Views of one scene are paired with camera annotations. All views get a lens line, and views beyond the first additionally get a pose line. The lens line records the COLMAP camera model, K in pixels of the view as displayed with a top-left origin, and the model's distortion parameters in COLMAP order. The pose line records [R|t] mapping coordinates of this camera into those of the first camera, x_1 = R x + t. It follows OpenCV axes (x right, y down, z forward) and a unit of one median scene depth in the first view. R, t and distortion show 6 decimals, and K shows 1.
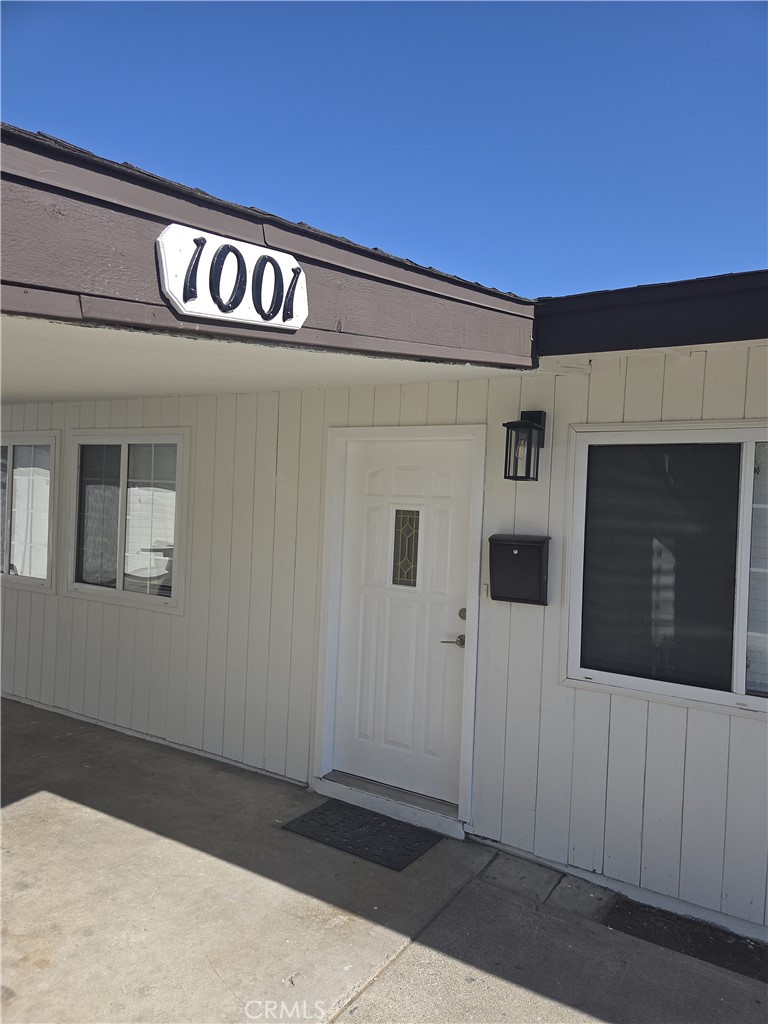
lens RADIAL K [[694.8, 0, 389.1], [0, 694.8, 540.4], [0, 0, 1]] dist [0.054951, -0.000936]
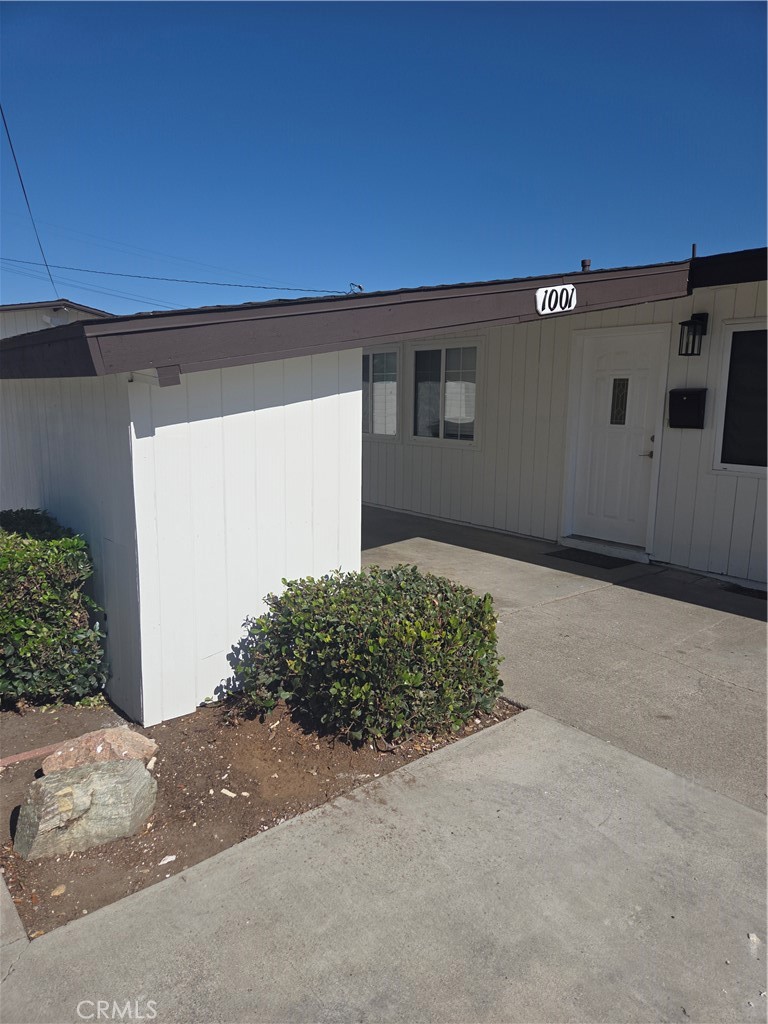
lens RADIAL K [[694.8, 0, 389.1], [0, 694.8, 540.4], [0, 0, 1]] dist [0.054951, -0.000936]
pose [[0.950481, 0.022329, -0.309978, 0.031589], [0.025526, 0.988437, 0.149471, 0.086500], [0.309732, -0.149982, 0.938921, -0.942154]]
